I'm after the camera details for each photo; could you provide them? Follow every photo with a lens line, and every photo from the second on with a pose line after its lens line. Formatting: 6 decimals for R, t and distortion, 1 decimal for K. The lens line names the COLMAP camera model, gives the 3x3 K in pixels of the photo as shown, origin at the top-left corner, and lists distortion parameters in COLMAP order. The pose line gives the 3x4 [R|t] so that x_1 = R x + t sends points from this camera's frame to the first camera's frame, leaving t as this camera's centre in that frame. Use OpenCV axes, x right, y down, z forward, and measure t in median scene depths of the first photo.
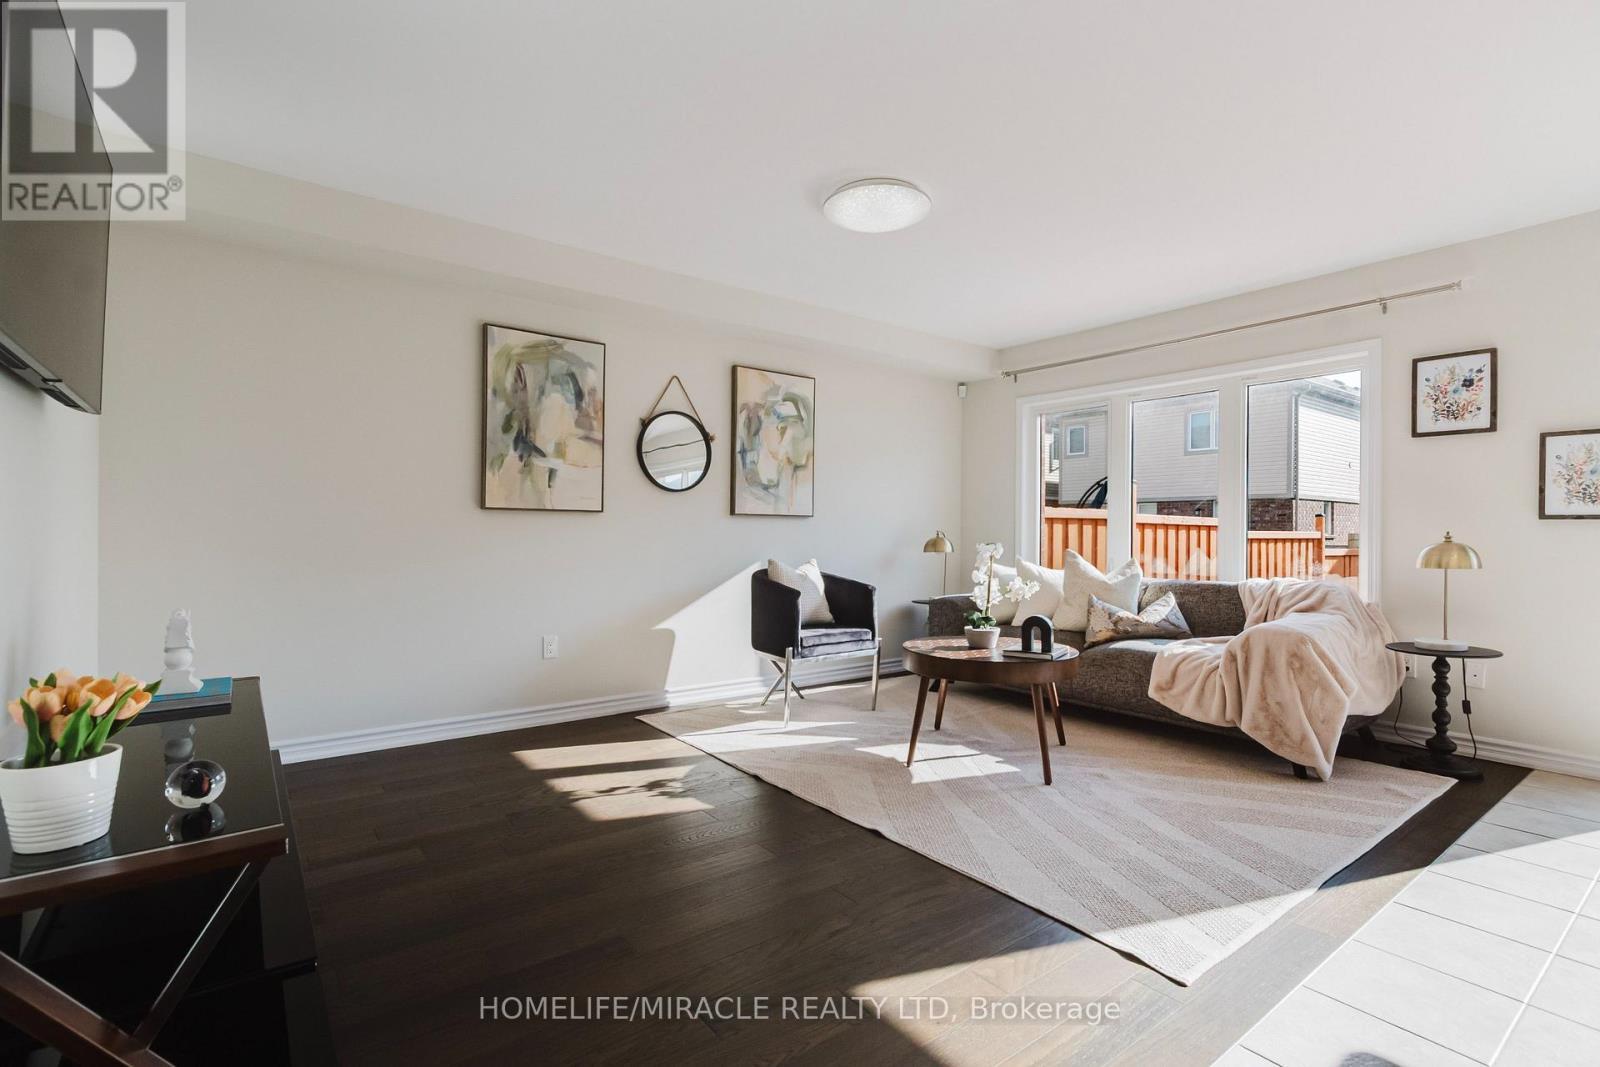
lens RADIAL K [[741.2, 0, 795.2], [0, 741.2, 532.9], [0, 0, 1]] dist [-0.001161, -0.000106]
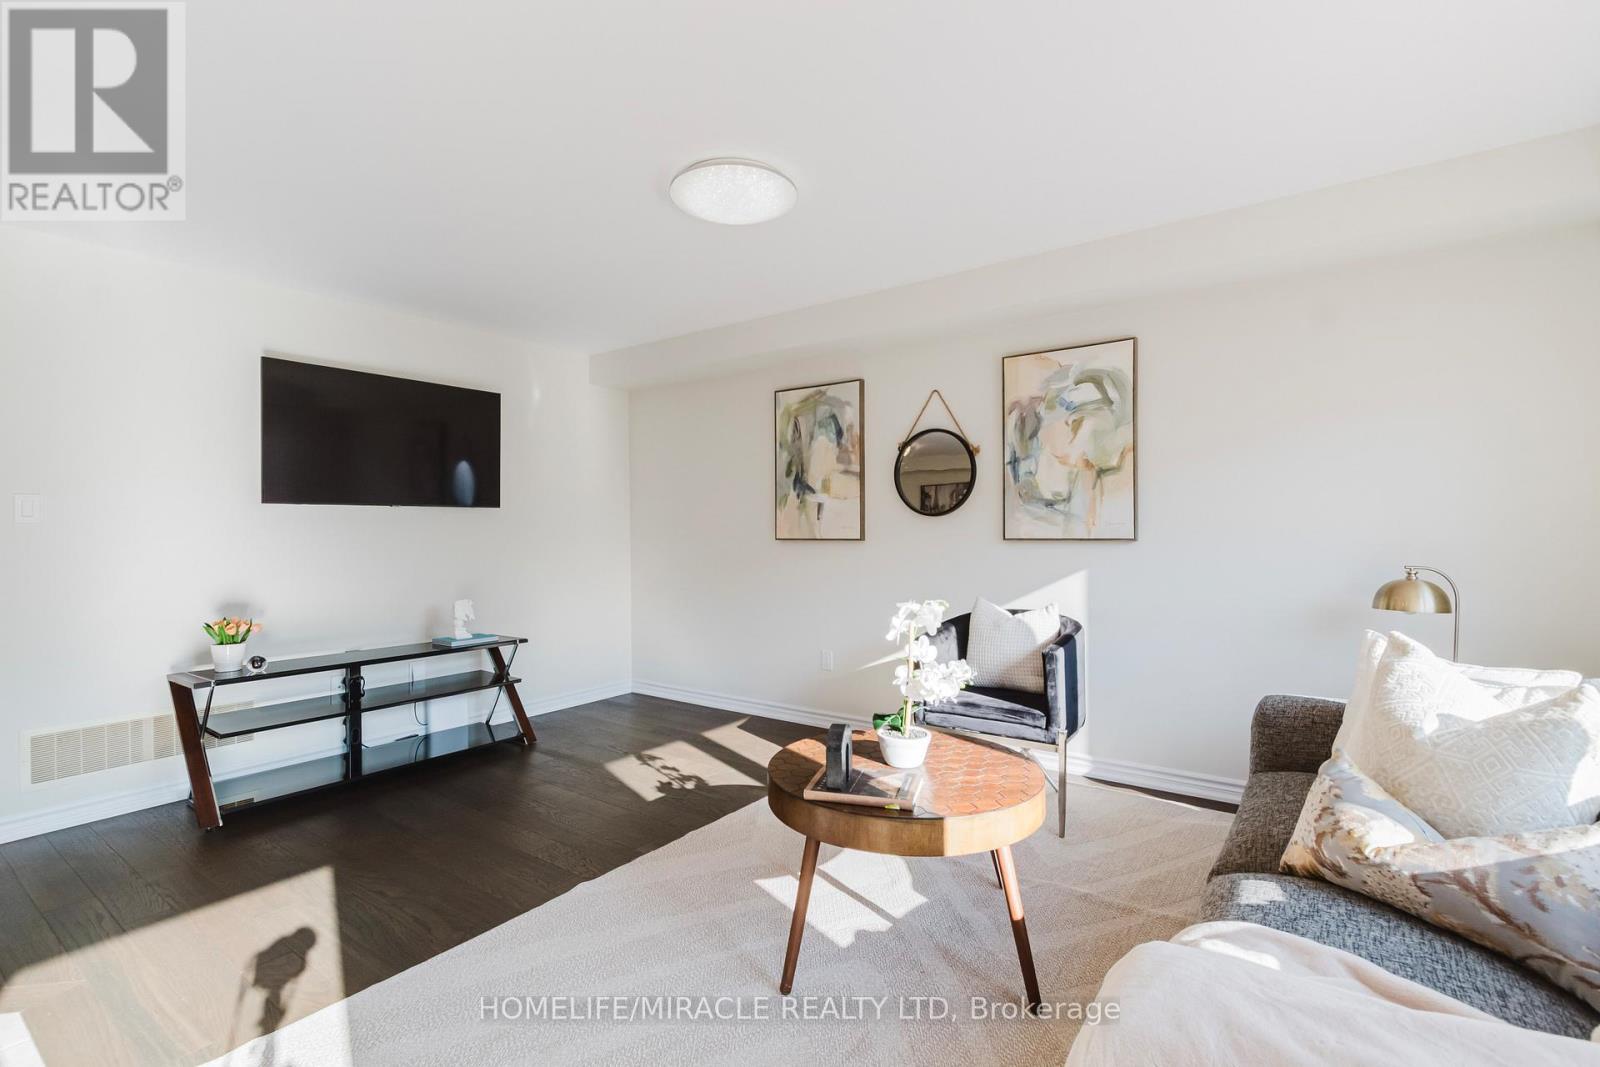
lens RADIAL K [[741.2, 0, 723.8], [0, 741.2, 538.8], [0, 0, 1]] dist [-0.001161, -0.000106]
pose [[0.250112, -0.004865, -0.968205, 0.714811], [0.005943, 0.999976, -0.003489, -0.027933], [0.968199, -0.004881, 0.250135, 0.558641]]
